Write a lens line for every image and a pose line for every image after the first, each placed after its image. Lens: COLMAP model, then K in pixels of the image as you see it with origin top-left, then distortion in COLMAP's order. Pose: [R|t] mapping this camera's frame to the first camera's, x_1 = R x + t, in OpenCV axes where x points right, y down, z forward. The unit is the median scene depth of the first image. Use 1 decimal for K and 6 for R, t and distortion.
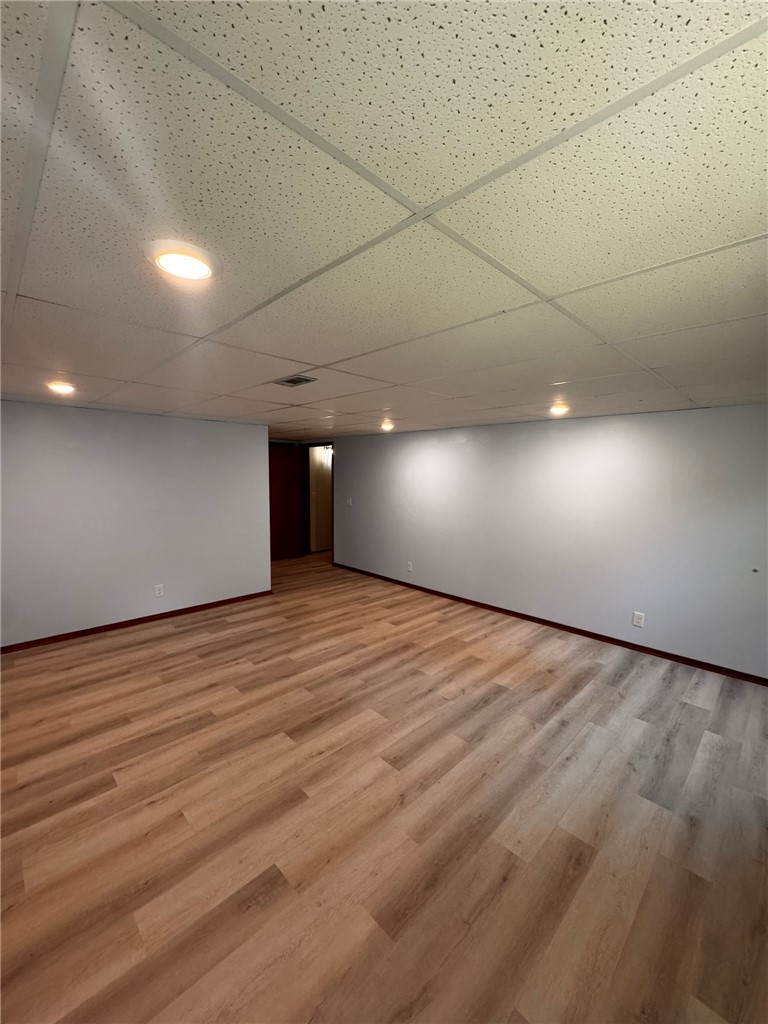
lens RADIAL K [[410.9, 0, 383.3], [0, 410.9, 511.5], [0, 0, 1]] dist [-0.001553, 0.000166]
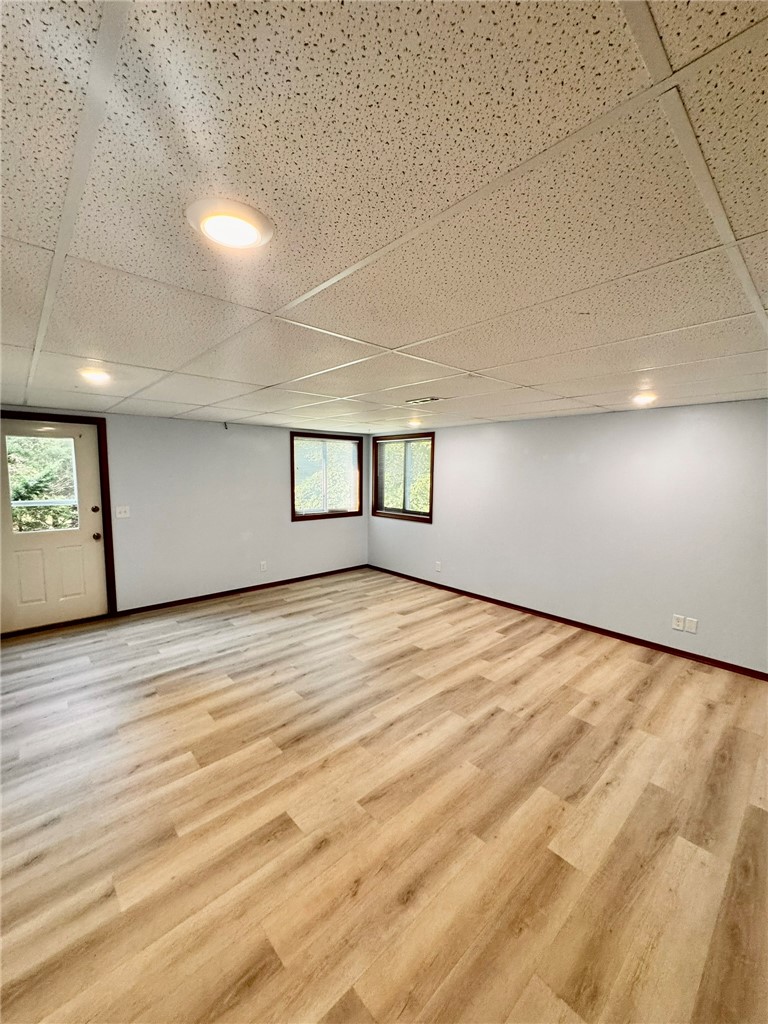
lens RADIAL K [[410.9, 0, 384.1], [0, 410.9, 512.4], [0, 0, 1]] dist [-0.001553, 0.000166]
pose [[-0.999131, -0.025363, 0.033080, -0.110449], [-0.018324, 0.980036, 0.197973, -0.178458], [-0.037441, 0.197194, -0.979649, 1.861715]]
